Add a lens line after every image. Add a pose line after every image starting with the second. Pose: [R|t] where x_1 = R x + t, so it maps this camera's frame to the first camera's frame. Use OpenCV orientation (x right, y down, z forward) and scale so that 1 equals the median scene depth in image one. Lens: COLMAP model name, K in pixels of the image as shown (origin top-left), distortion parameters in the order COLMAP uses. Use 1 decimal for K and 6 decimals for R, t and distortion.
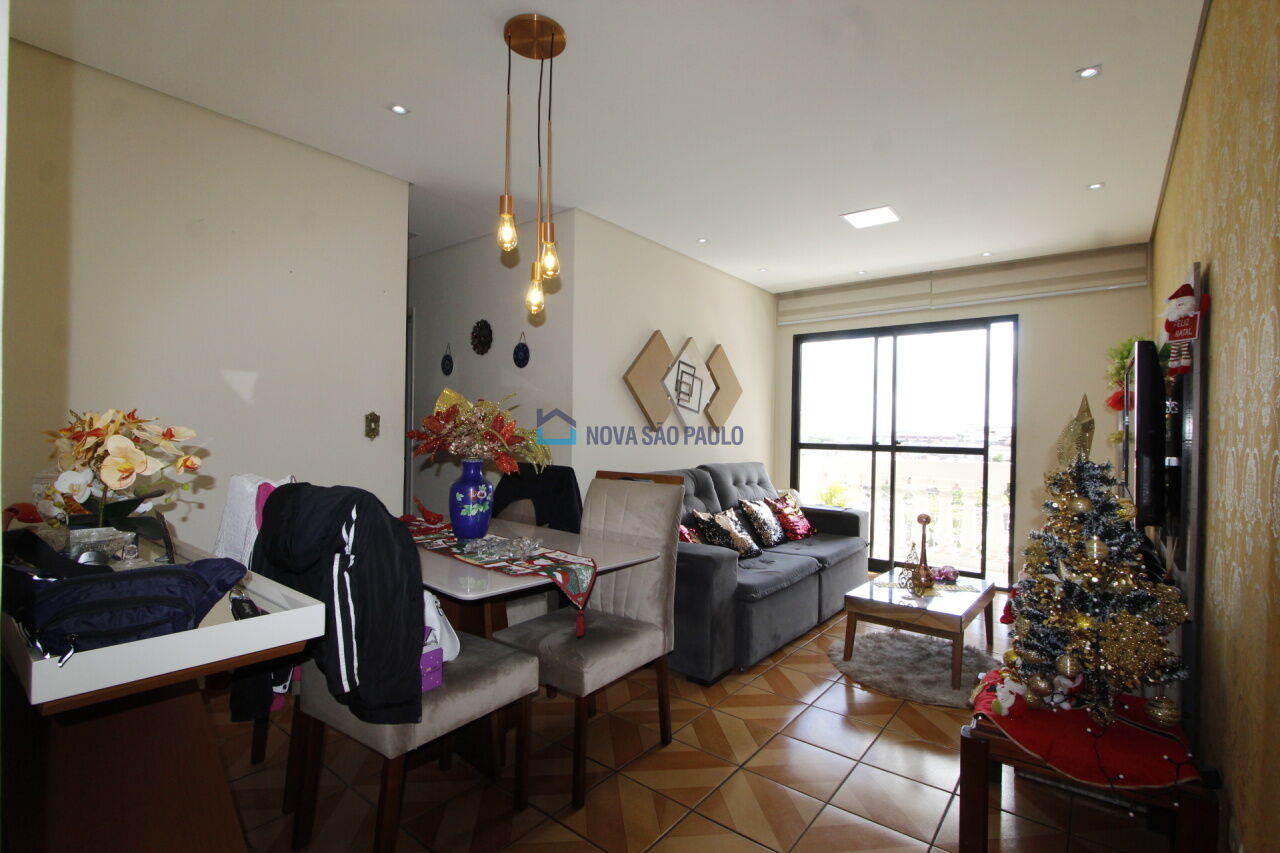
lens RADIAL K [[604.9, 0, 637.5], [0, 604.9, 433.2], [0, 0, 1]] dist [-0.020617, 0.003954]
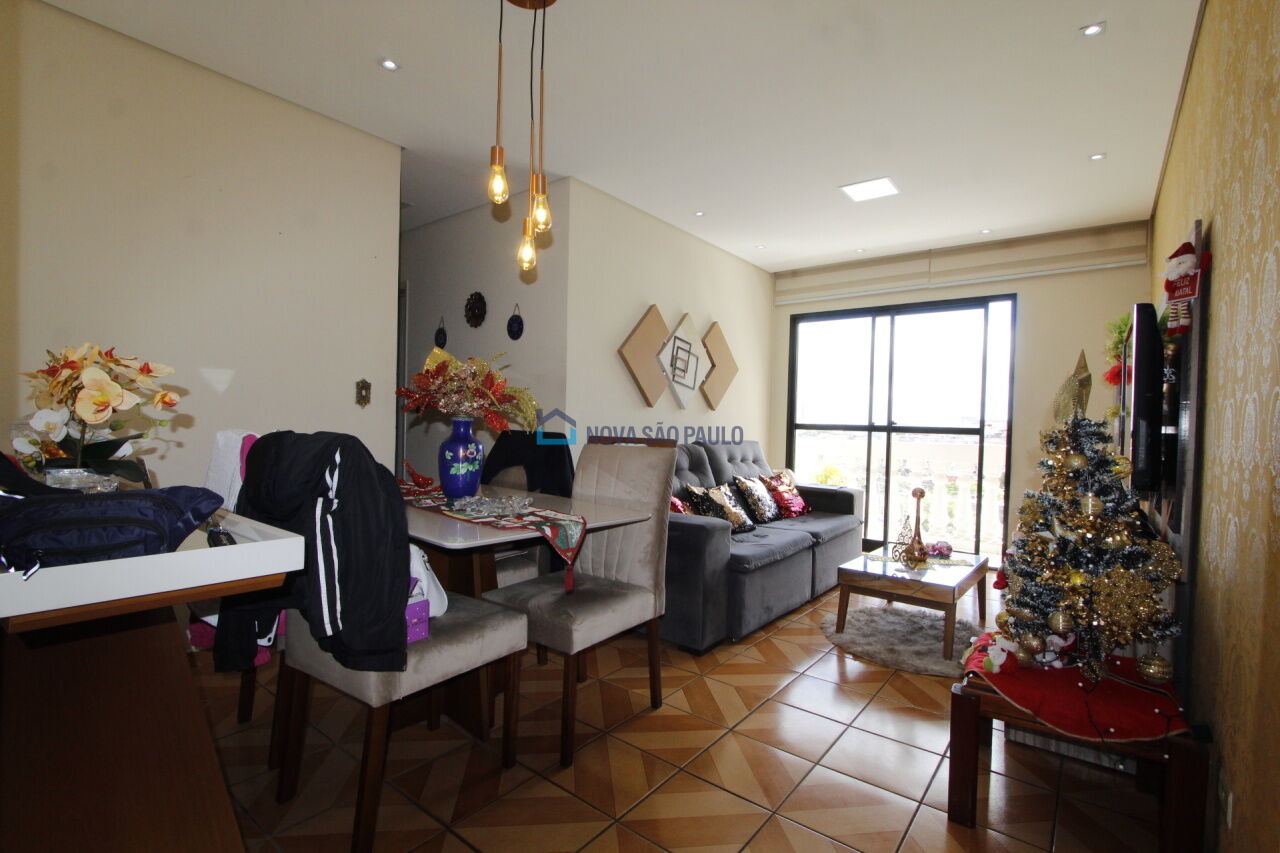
lens RADIAL K [[604.9, 0, 637.4], [0, 604.9, 435.5], [0, 0, 1]] dist [-0.020617, 0.003954]
pose [[0.999953, 0.008390, 0.004759, 0.008927], [-0.008471, 0.999816, 0.017238, 0.055068], [-0.004613, -0.017277, 0.999840, 0.012814]]
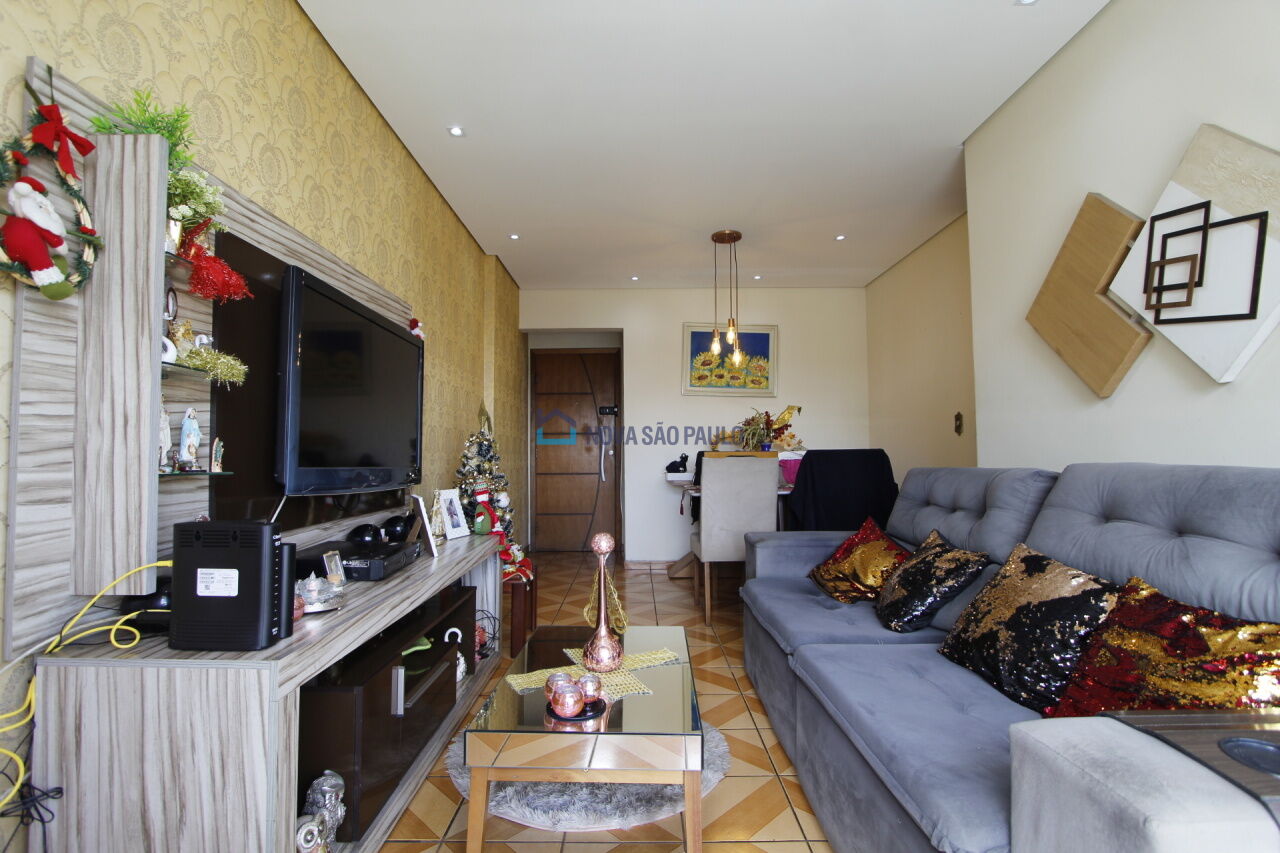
lens RADIAL K [[604.9, 0, 628.3], [0, 604.9, 453.8], [0, 0, 1]] dist [-0.020617, 0.003954]
pose [[-0.782500, -0.014535, -0.622481, 1.269025], [-0.007487, 0.999875, -0.013936, 0.107758], [0.622605, -0.006244, -0.782511, 2.300915]]
